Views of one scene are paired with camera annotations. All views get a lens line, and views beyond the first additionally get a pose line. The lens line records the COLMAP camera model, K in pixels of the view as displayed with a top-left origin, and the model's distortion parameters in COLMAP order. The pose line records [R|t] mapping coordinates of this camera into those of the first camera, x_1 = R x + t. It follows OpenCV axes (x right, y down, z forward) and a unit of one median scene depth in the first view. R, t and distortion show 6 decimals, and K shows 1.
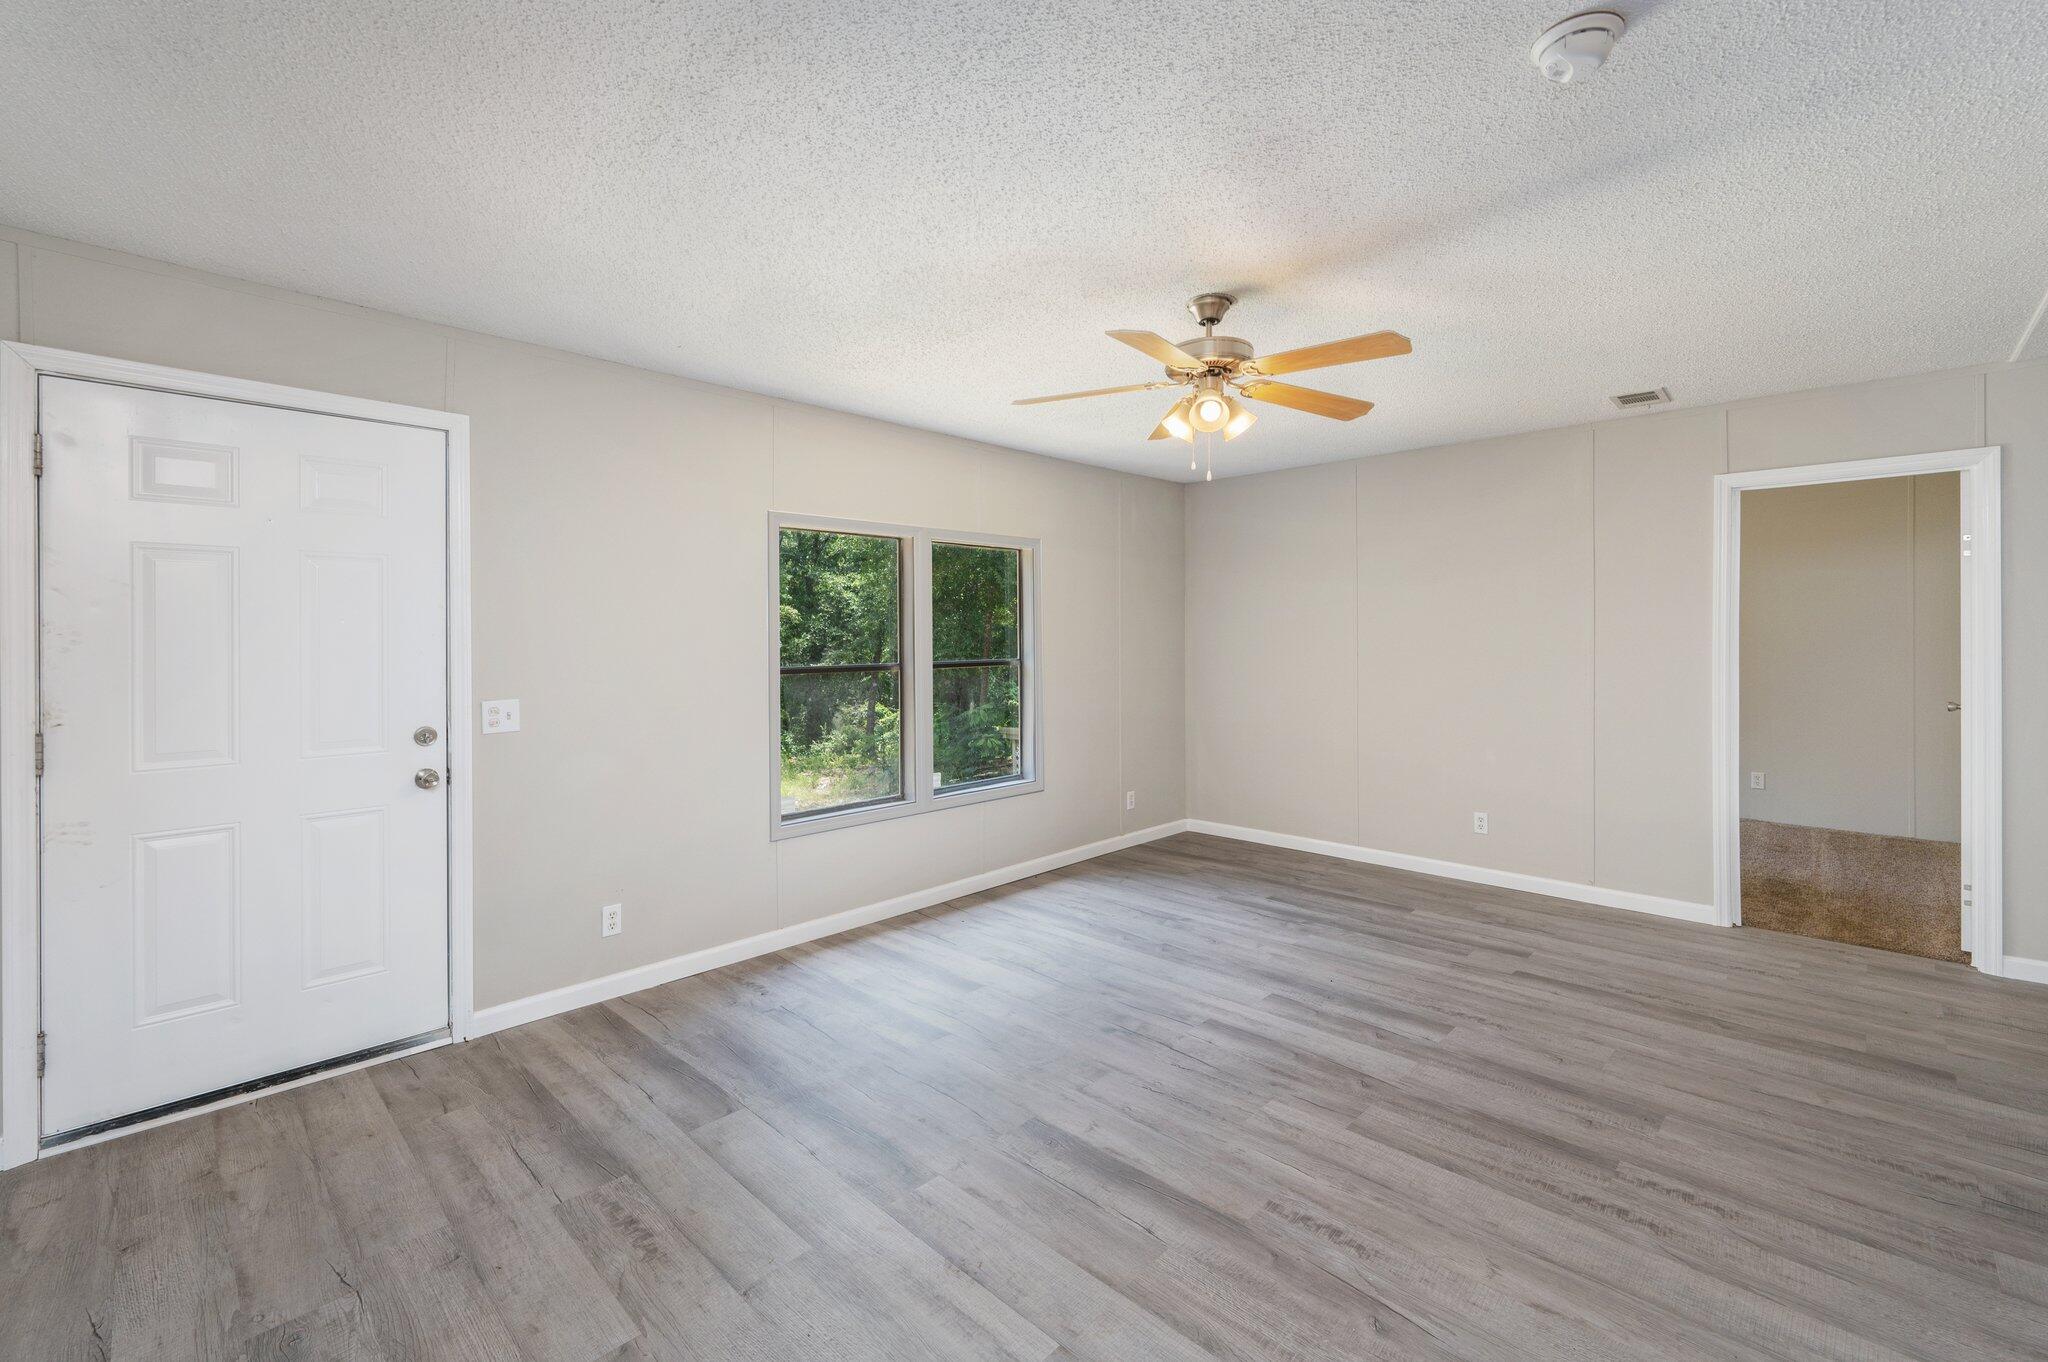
lens RADIAL K [[859.3, 0, 1025.3], [0, 859.3, 622.5], [0, 0, 1]] dist [0.003933, -0.000027]
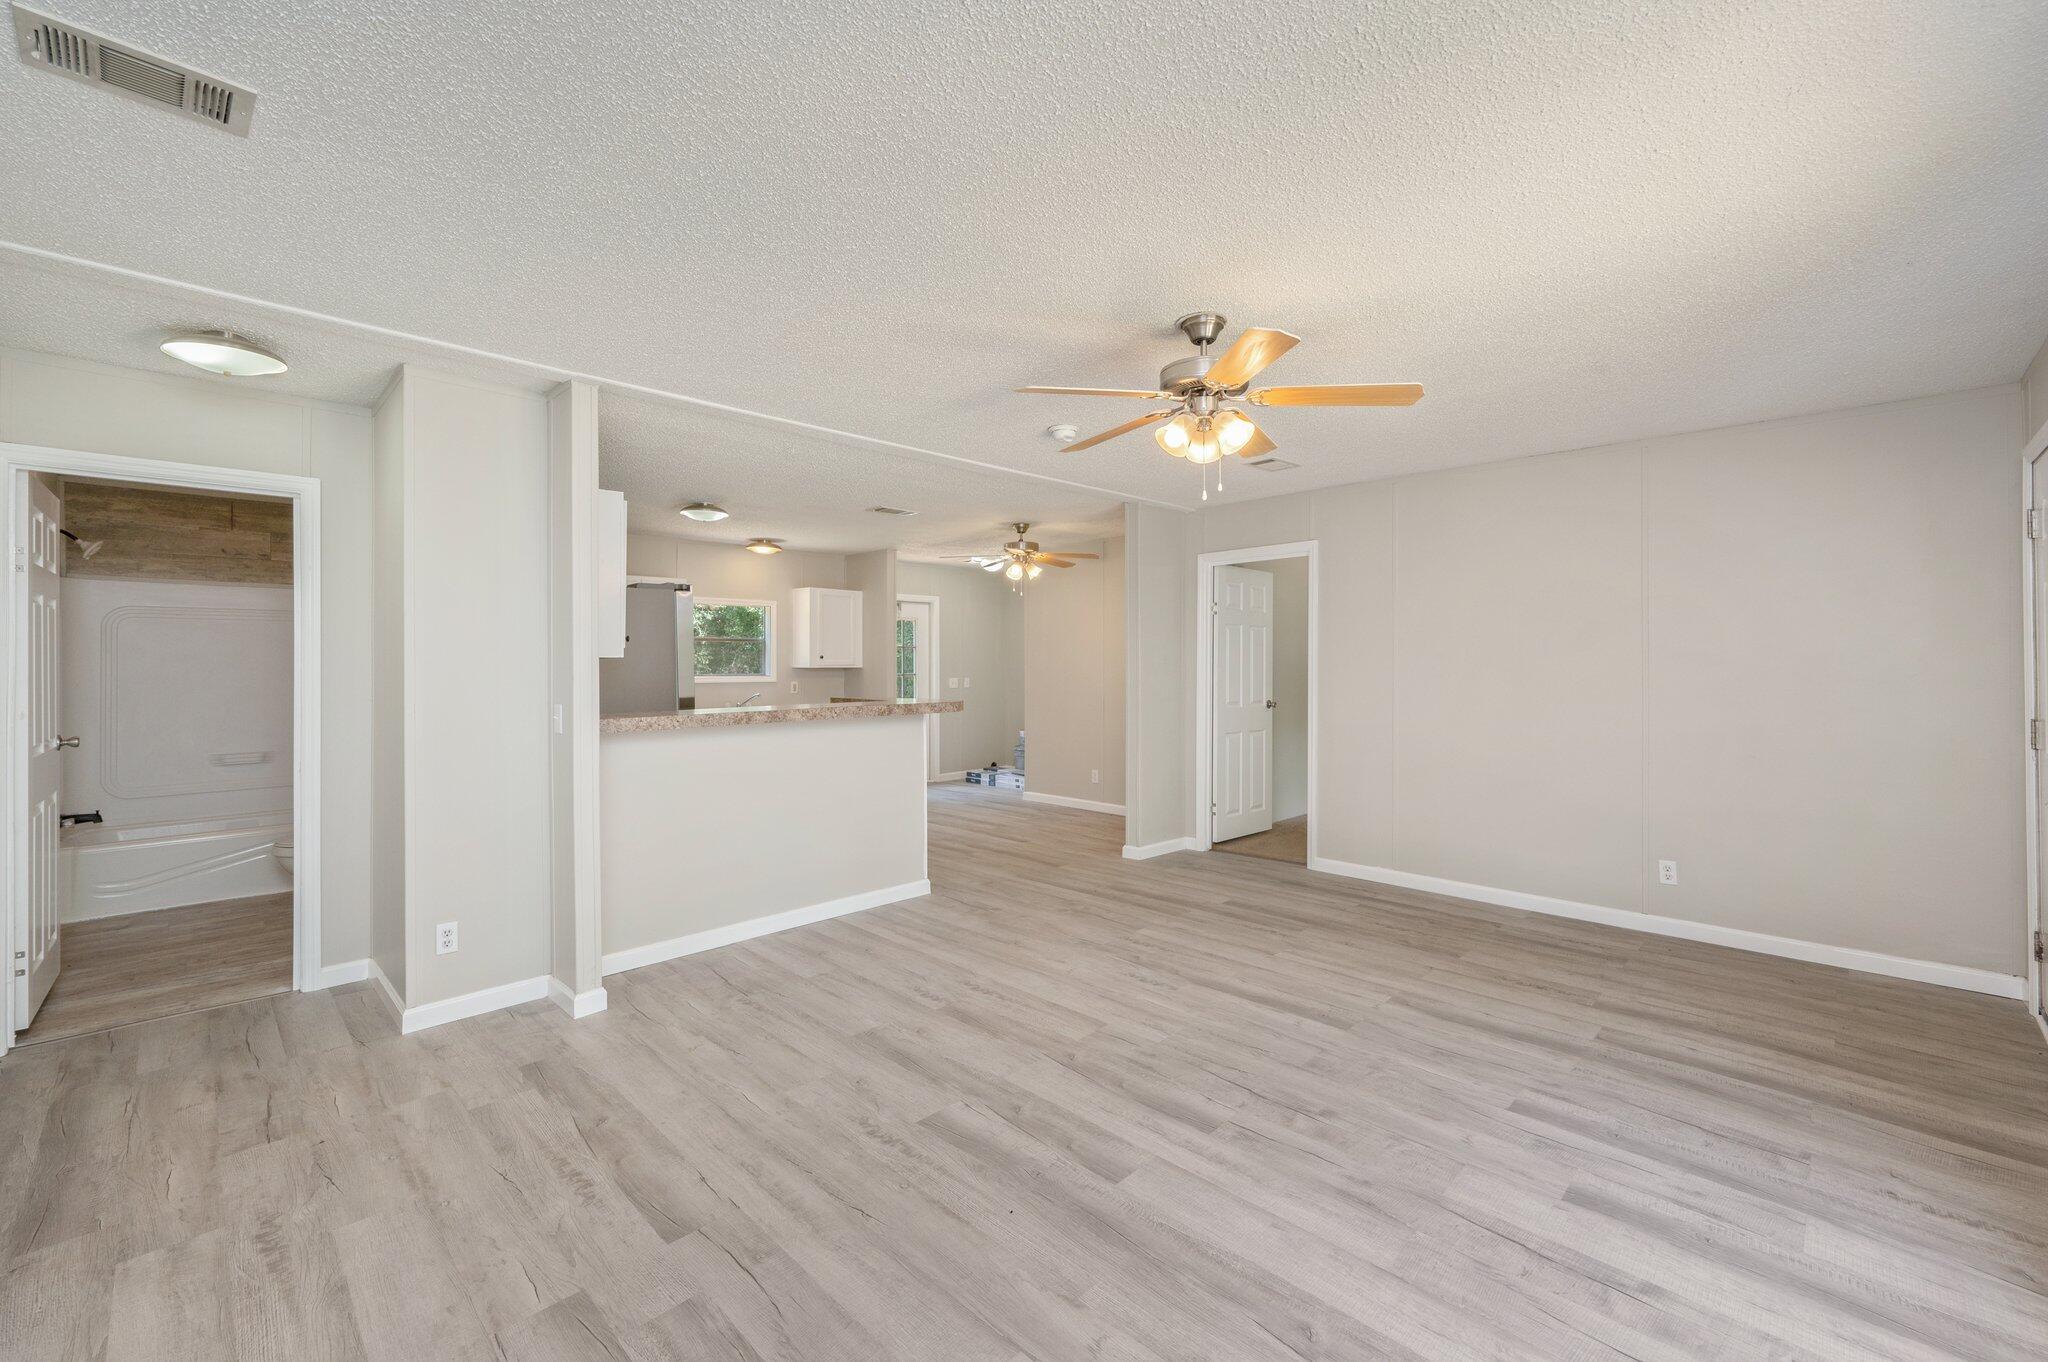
lens RADIAL K [[859.3, 0, 1016.6], [0, 859.3, 674.9], [0, 0, 1]] dist [0.003933, -0.000027]
pose [[-0.999879, 0.006767, 0.013990, 0.442069], [0.006680, 0.999958, -0.006231, 0.044176], [-0.014031, -0.006137, -0.999883, 2.102239]]
